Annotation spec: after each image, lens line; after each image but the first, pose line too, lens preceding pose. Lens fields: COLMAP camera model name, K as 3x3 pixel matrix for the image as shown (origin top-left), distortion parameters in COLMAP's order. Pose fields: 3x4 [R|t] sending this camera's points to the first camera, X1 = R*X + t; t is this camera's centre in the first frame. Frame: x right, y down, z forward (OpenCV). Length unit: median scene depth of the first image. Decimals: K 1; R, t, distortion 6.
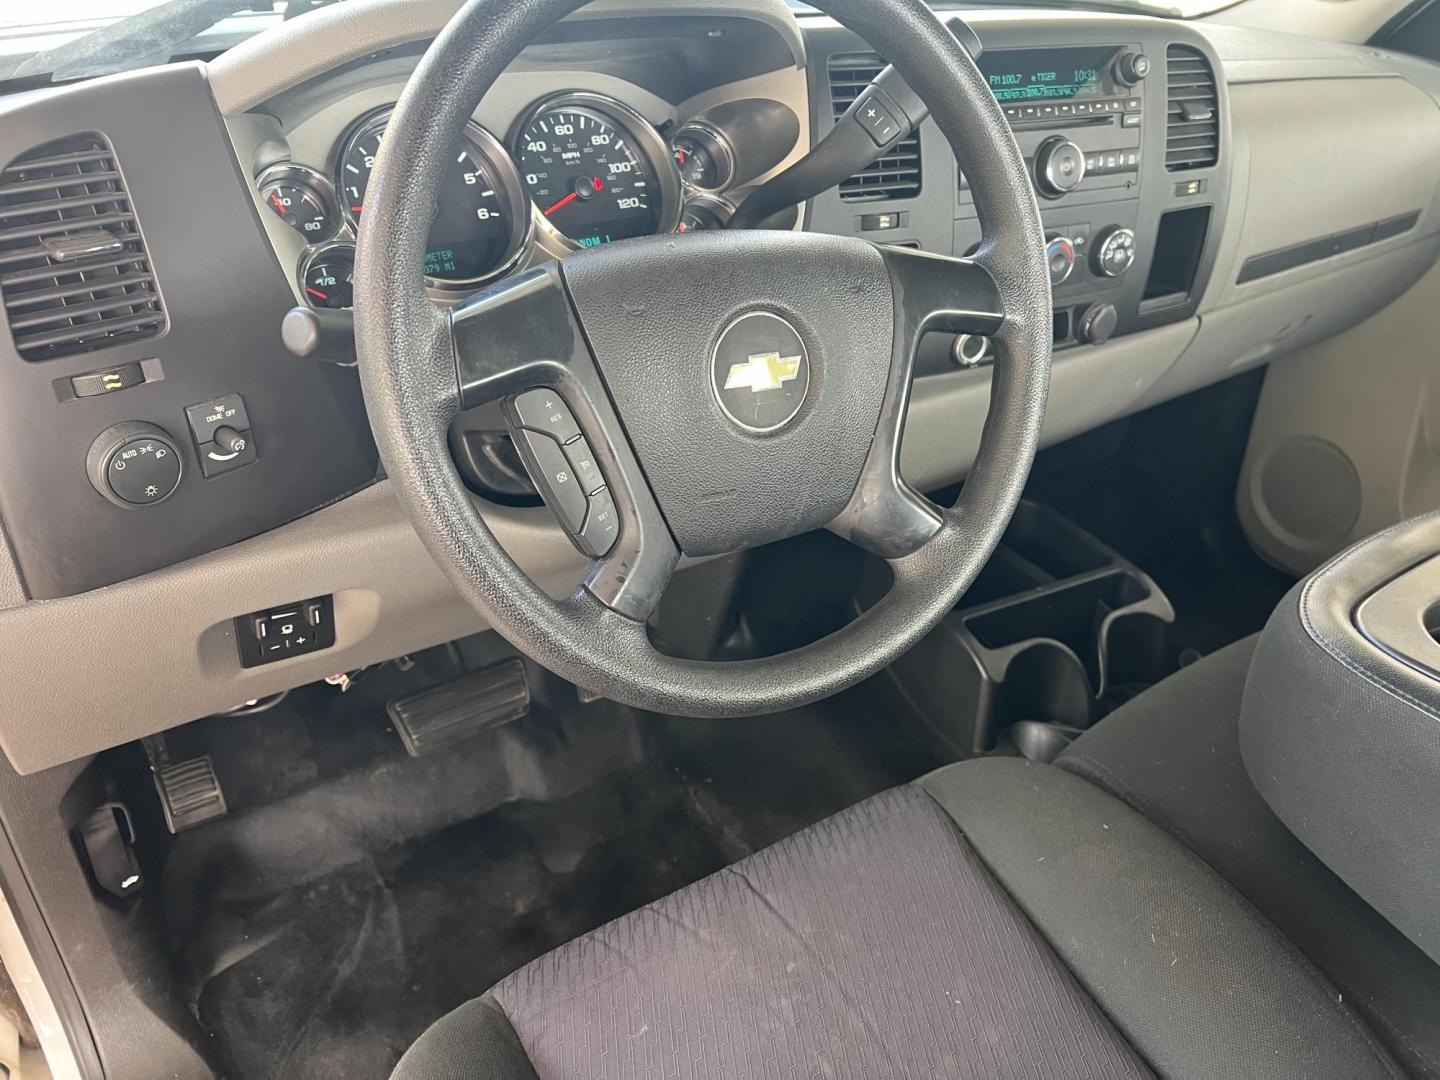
lens RADIAL K [[1096.7, 0, 754.7], [0, 1096.7, 533.1], [0, 0, 1]] dist [0.010456, 0.008091]
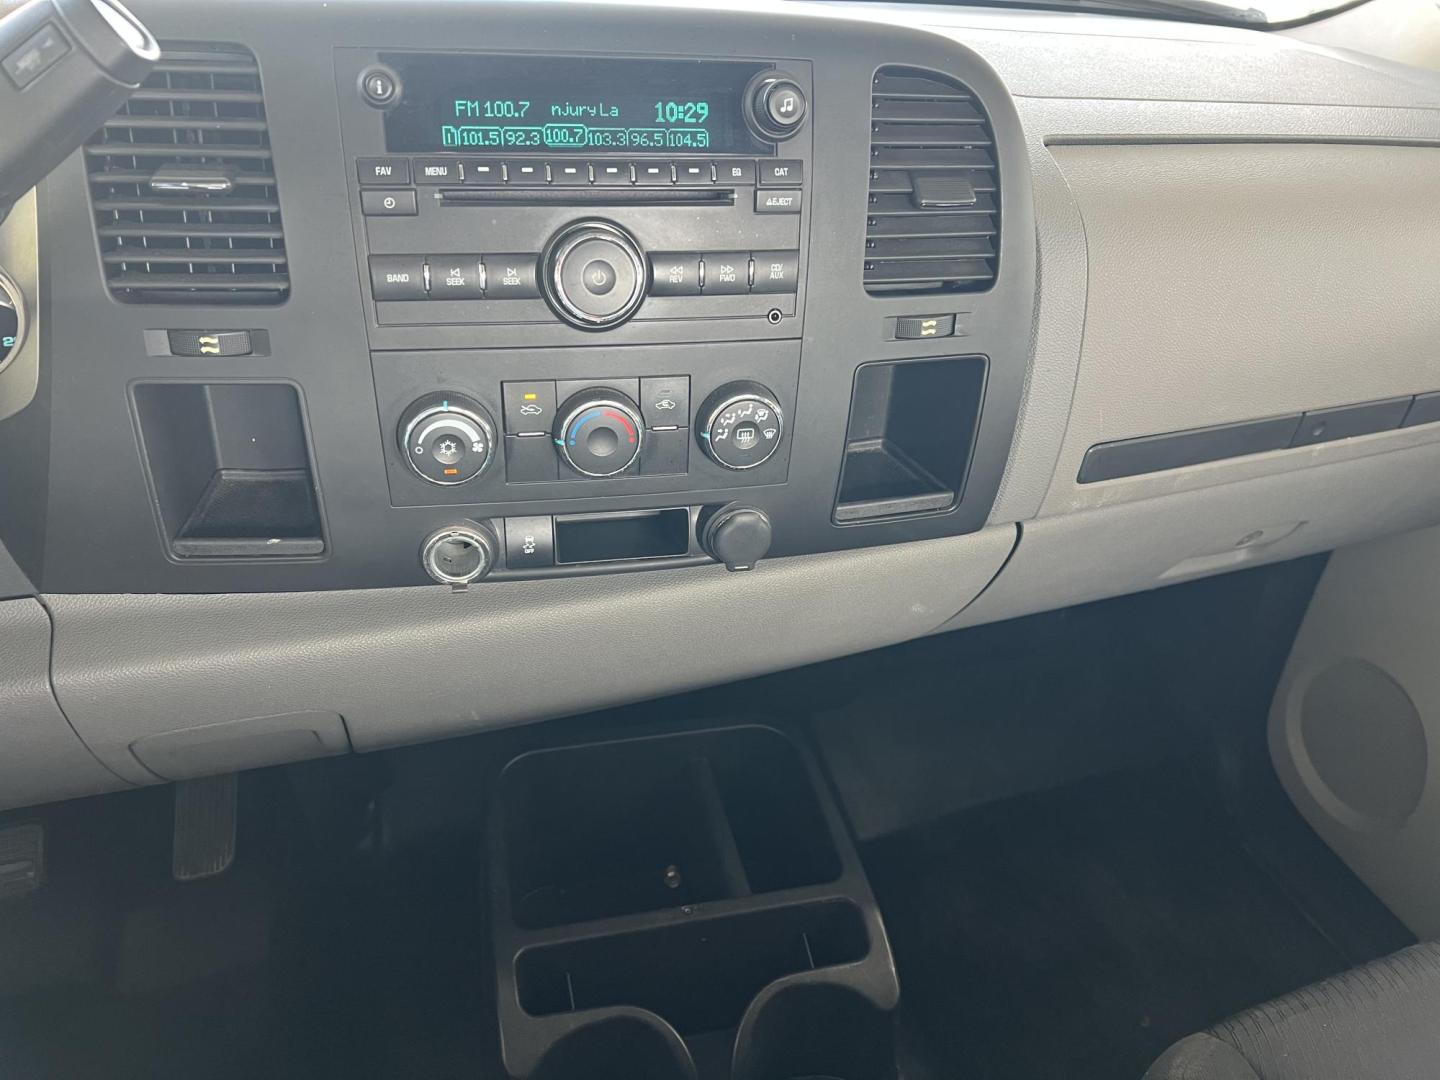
lens RADIAL K [[1100.3, 0, 723.0], [0, 1100.3, 542.5], [0, 0, 1]] dist [0.103965, -0.118498]
pose [[0.963449, 0.159727, -0.215067, 0.432495], [-0.156012, 0.987161, 0.034252, -0.206665], [0.217777, 0.000553, 0.975998, 0.421599]]
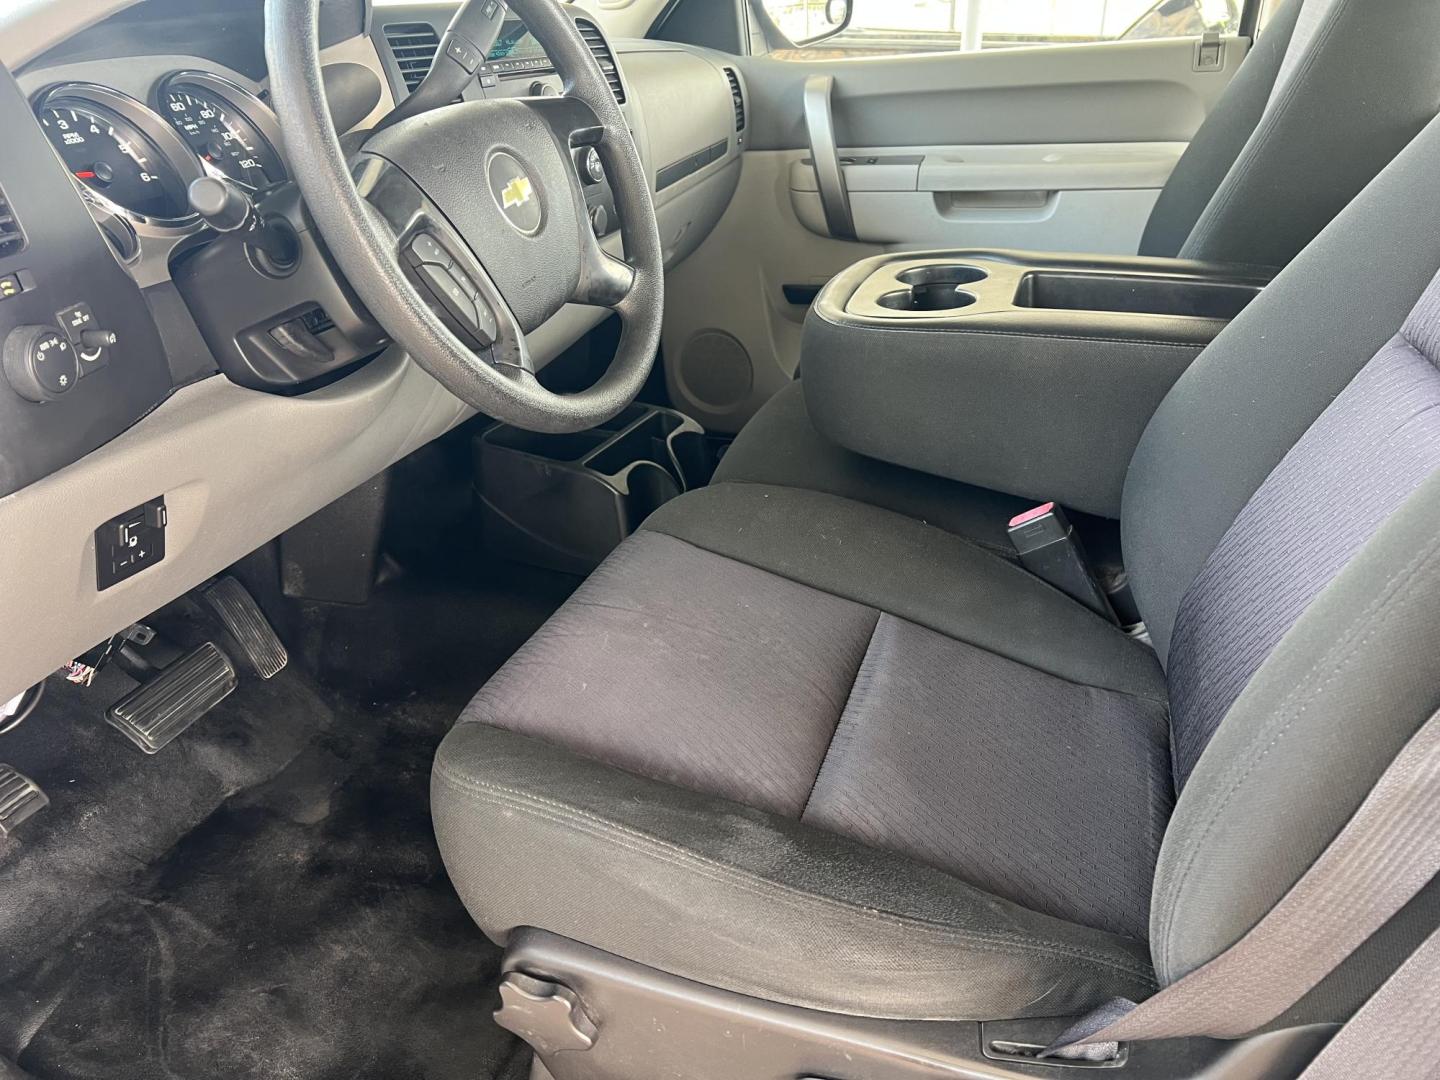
lens RADIAL K [[1100.3, 0, 723.0], [0, 1100.3, 542.5], [0, 0, 1]] dist [0.103965, -0.118498]
pose [[0.788365, -0.315260, 0.528291, -0.427915], [0.359855, 0.932802, 0.019645, 0.215589], [-0.498984, 0.174621, 0.848836, -0.190972]]
